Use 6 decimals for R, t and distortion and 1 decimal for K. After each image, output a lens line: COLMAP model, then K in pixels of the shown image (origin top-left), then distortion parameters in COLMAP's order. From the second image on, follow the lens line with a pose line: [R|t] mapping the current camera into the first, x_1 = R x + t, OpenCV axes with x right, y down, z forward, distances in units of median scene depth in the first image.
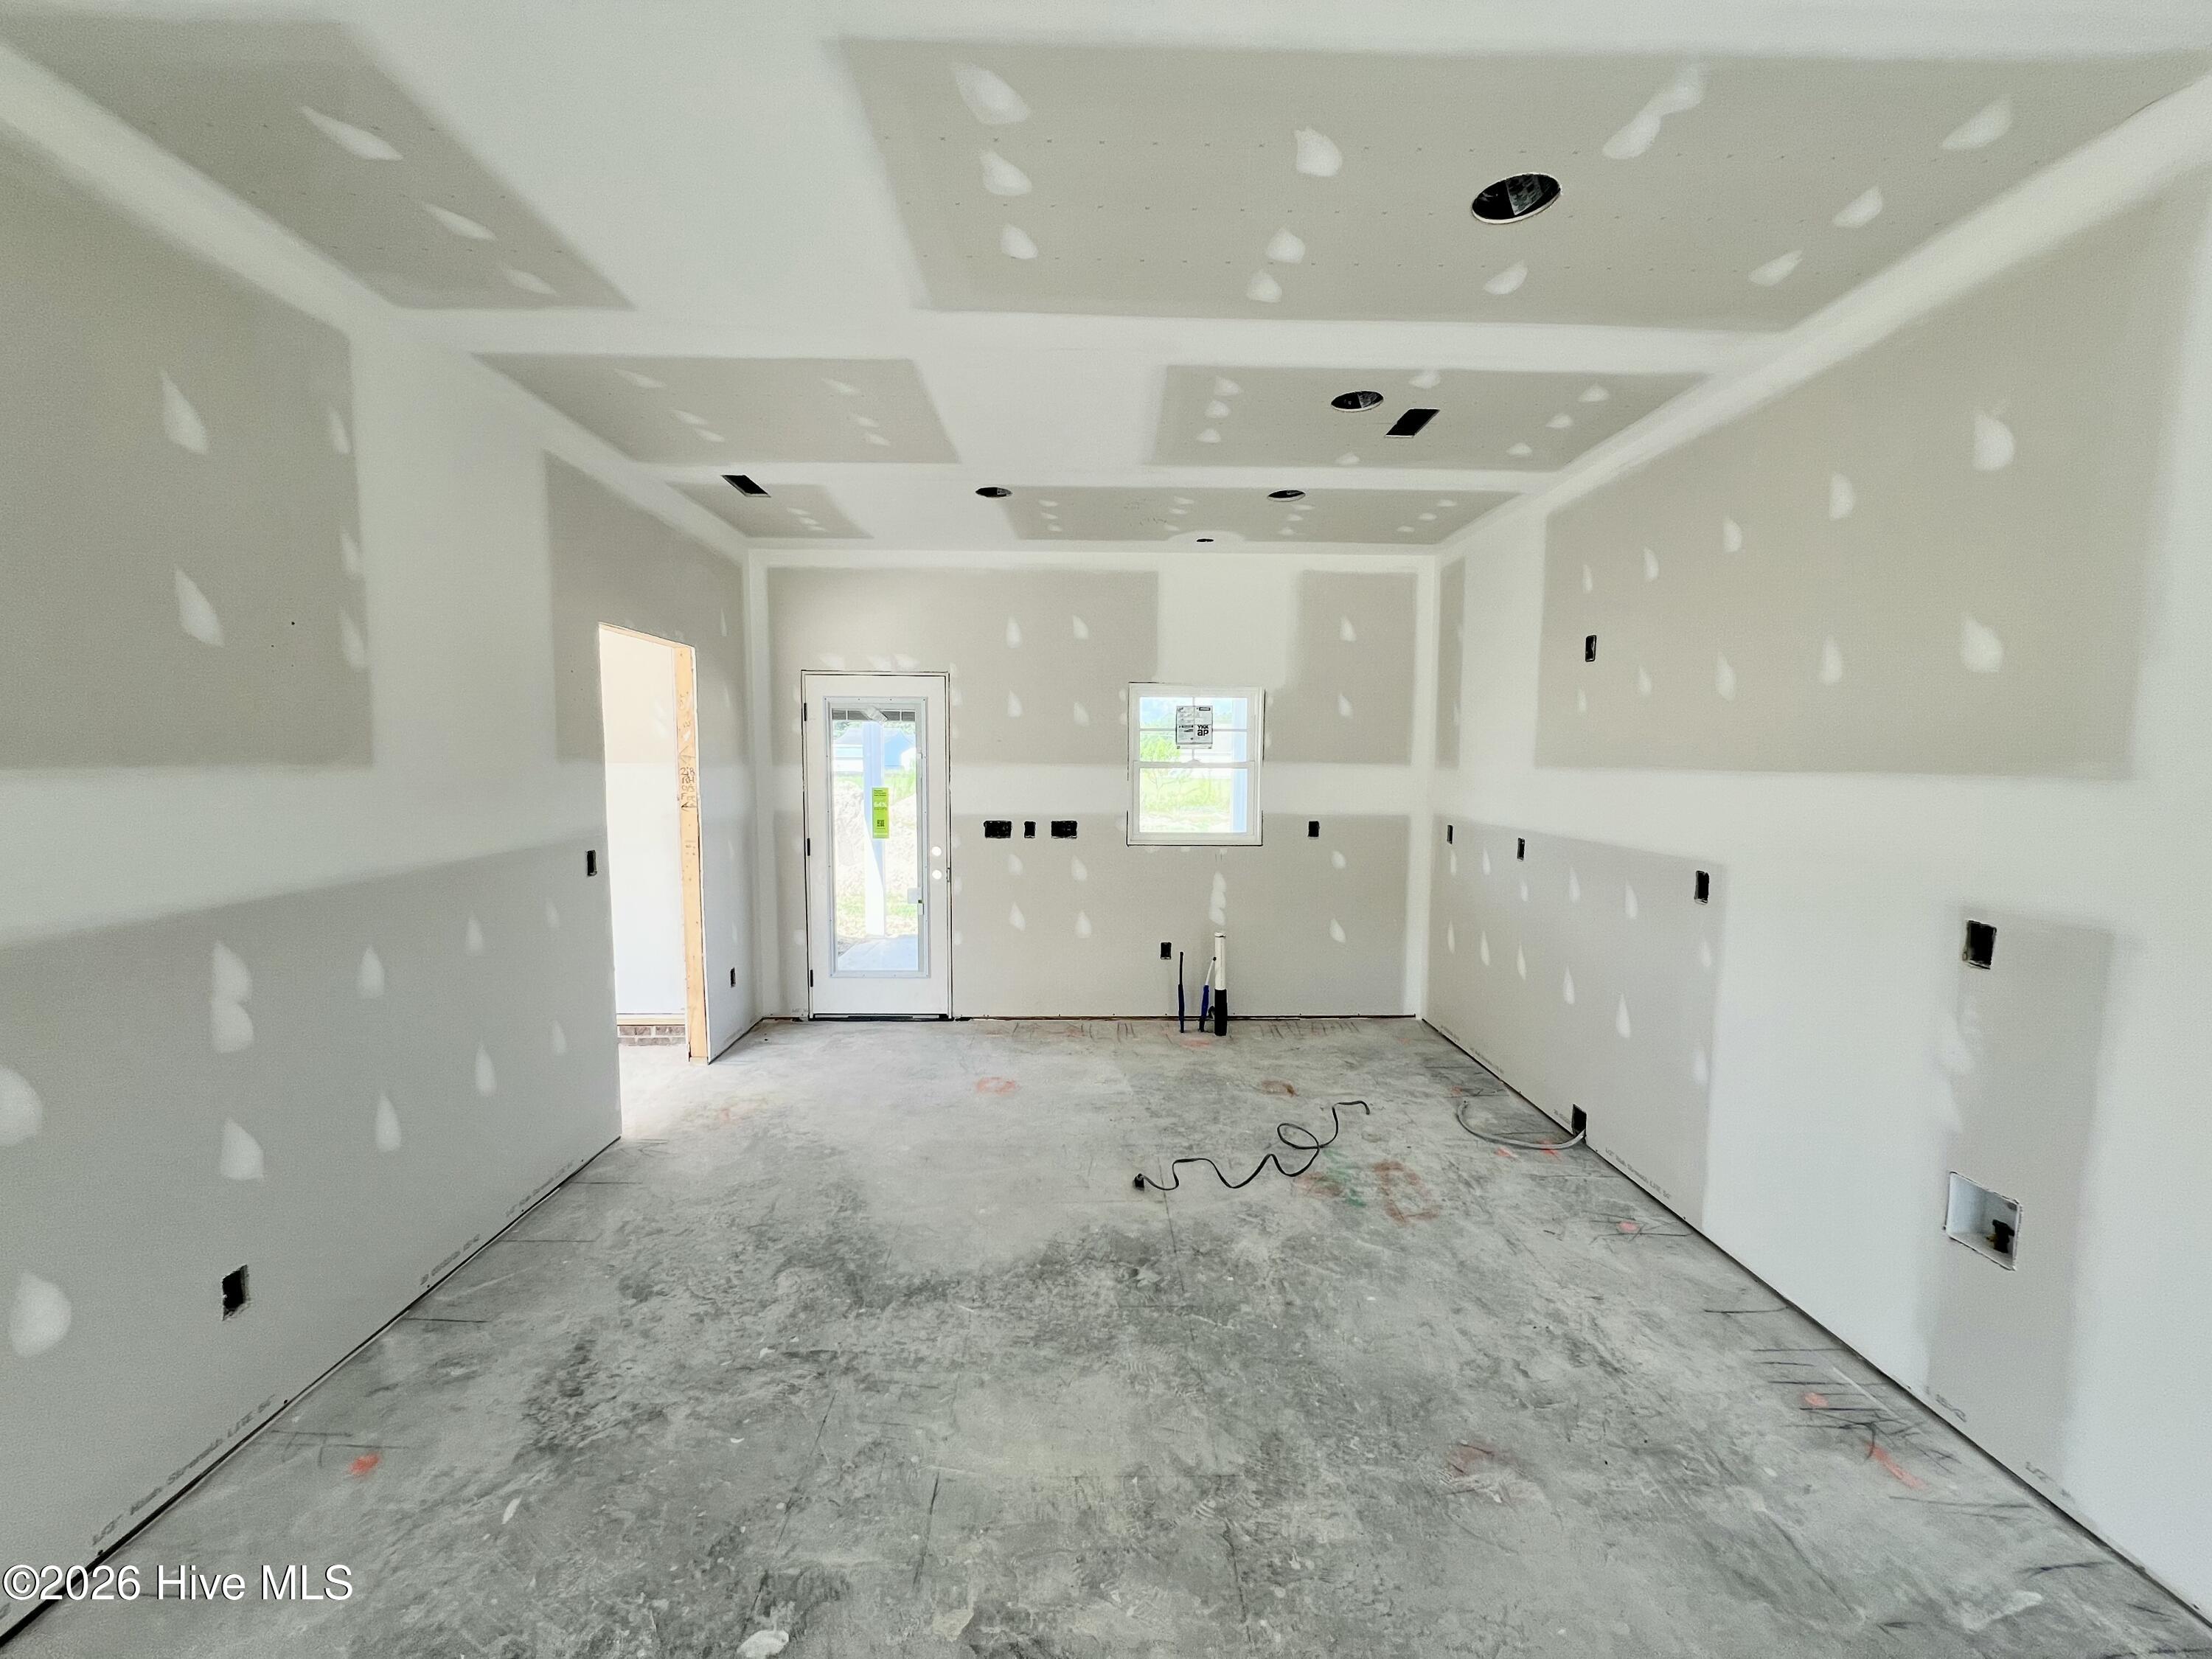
lens RADIAL K [[882.8, 0, 1104.8], [0, 882.8, 832.8], [0, 0, 1]] dist [-0.001100, -0.000021]
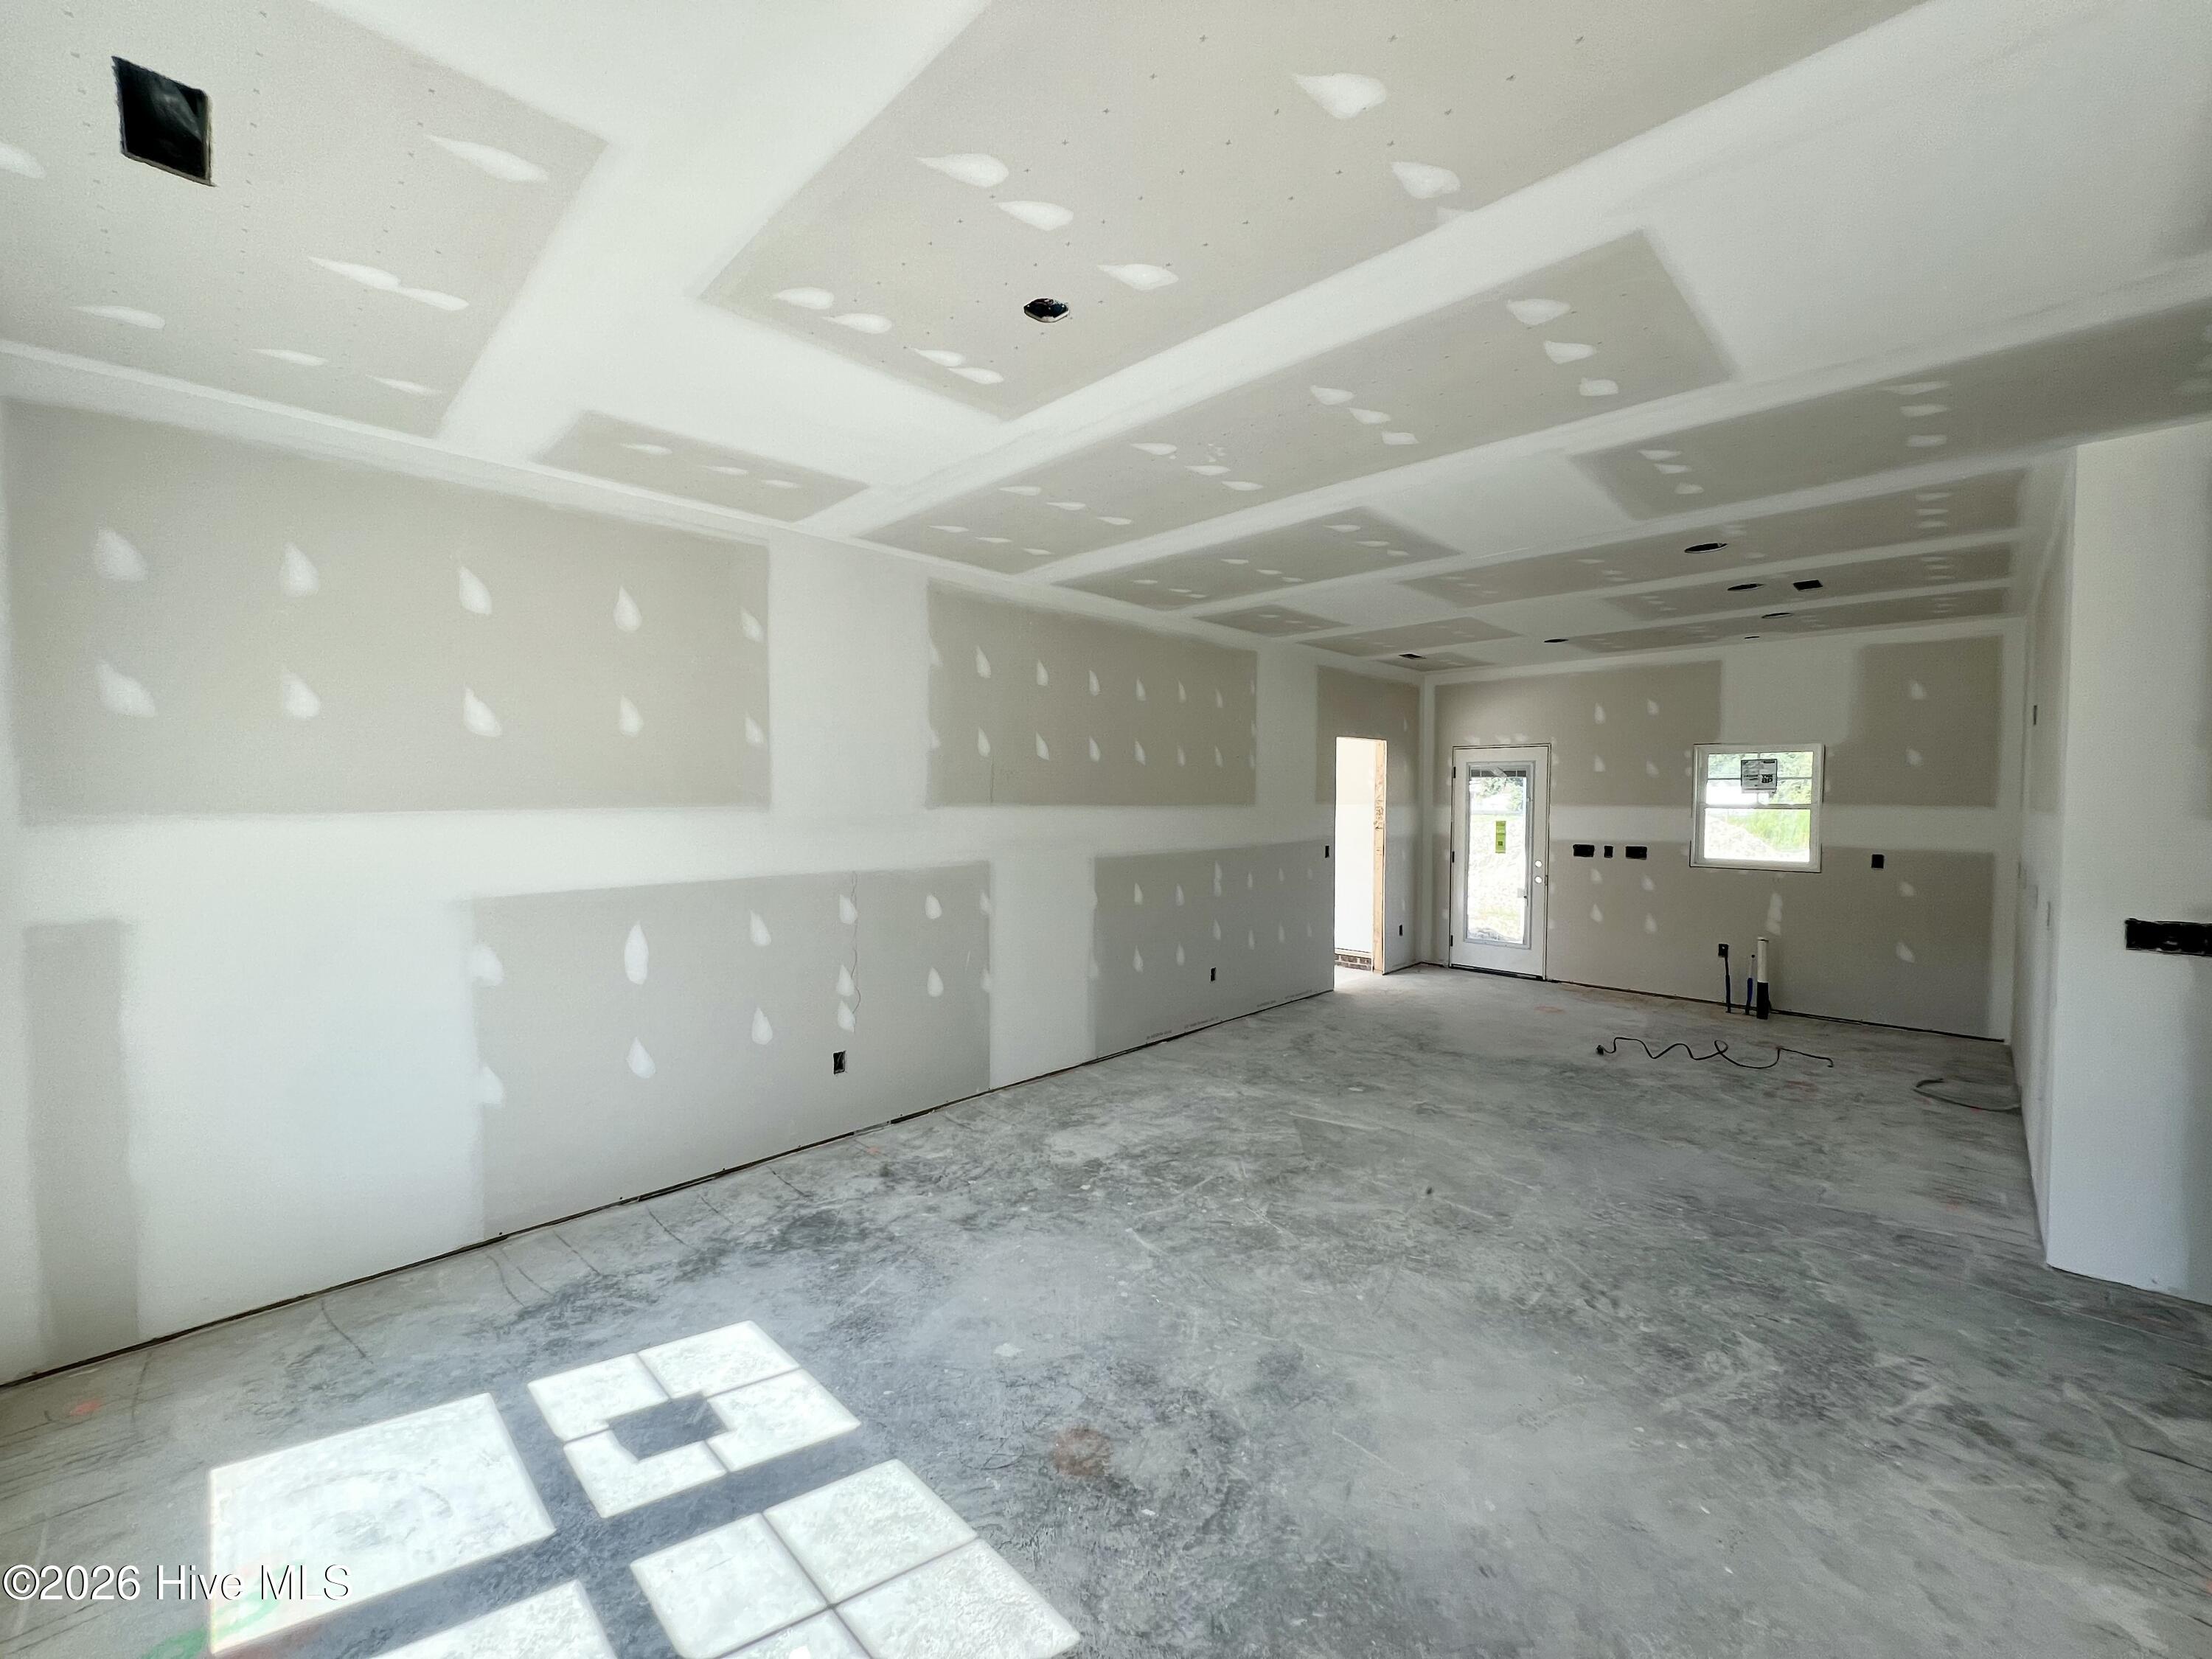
lens RADIAL K [[882.8, 0, 1104.8], [0, 882.8, 832.8], [0, 0, 1]] dist [-0.001100, -0.000021]
pose [[0.697739, 0.024841, -0.715921, 0.440890], [-0.057965, 0.998079, -0.021861, 0.052930], [0.714003, 0.056752, 0.697839, -0.676833]]
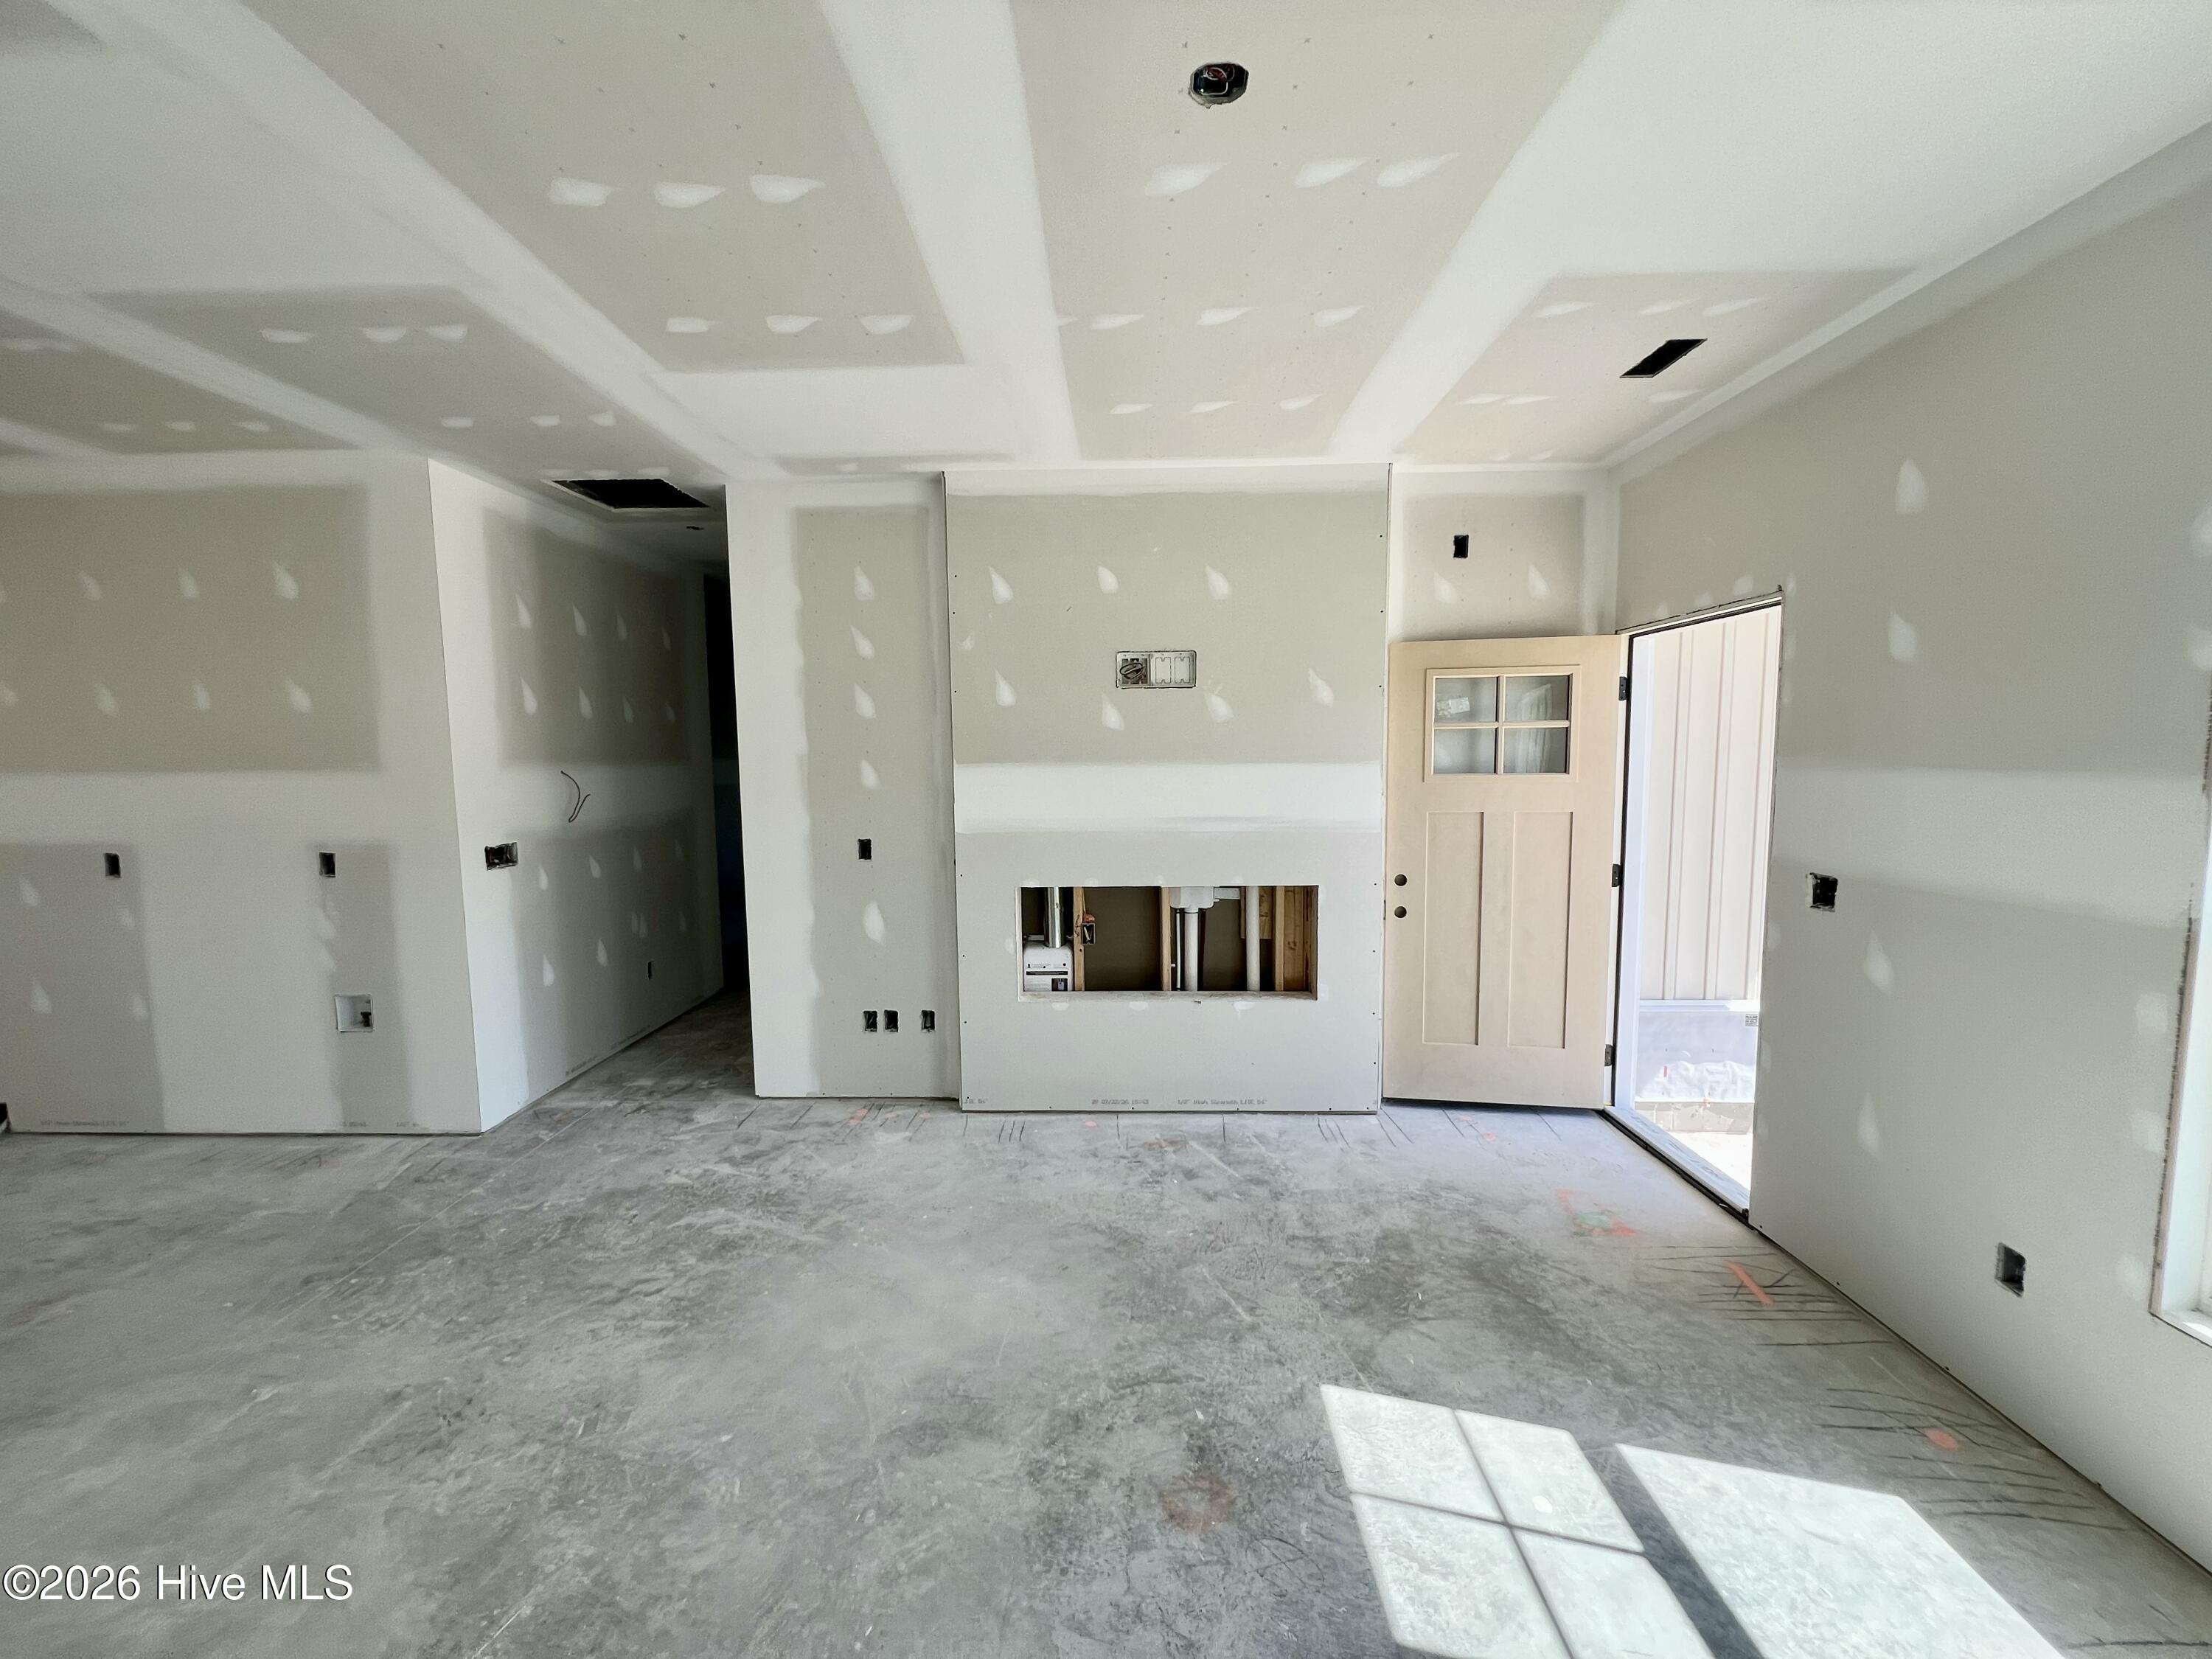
lens RADIAL K [[882.8, 0, 1104.8], [0, 882.8, 832.8], [0, 0, 1]] dist [-0.001100, -0.000021]
pose [[0.048199, -0.095796, 0.994233, -0.334059], [0.091421, 0.991635, 0.091114, 0.020557], [-0.994645, 0.086502, 0.056554, -0.319684]]
